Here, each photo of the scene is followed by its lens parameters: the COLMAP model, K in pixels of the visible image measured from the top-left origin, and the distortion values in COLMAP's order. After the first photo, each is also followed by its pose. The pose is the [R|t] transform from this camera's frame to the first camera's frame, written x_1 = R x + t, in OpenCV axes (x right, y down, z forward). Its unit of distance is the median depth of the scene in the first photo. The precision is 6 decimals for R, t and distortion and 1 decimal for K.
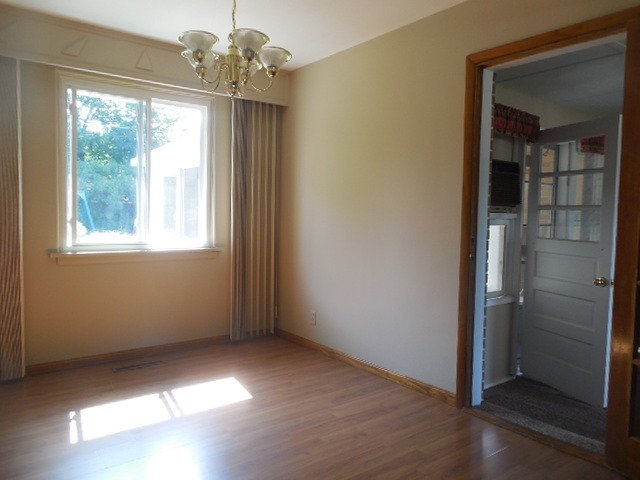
lens RADIAL K [[478.6, 0, 322.3], [0, 478.6, 239.3], [0, 0, 1]] dist [0.009945, 0.007085]
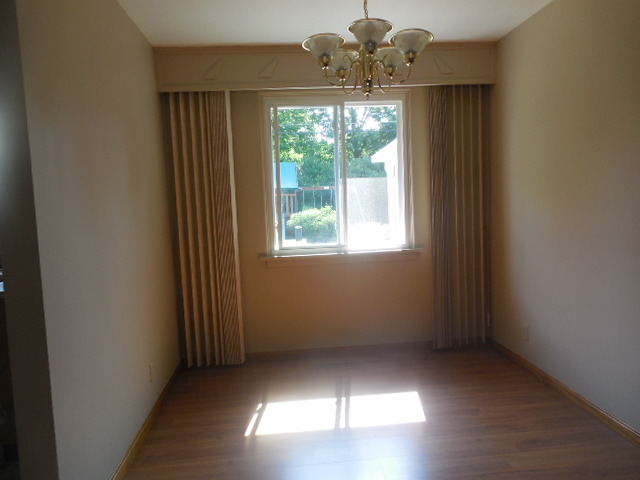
lens RADIAL K [[478.6, 0, 320.1], [0, 478.6, 241.0], [0, 0, 1]] dist [0.009945, 0.007085]
pose [[0.845983, -0.007723, -0.533153, 0.149724], [0.026114, 0.999295, 0.026961, -0.033912], [0.532569, -0.036731, 0.845589, 0.119084]]
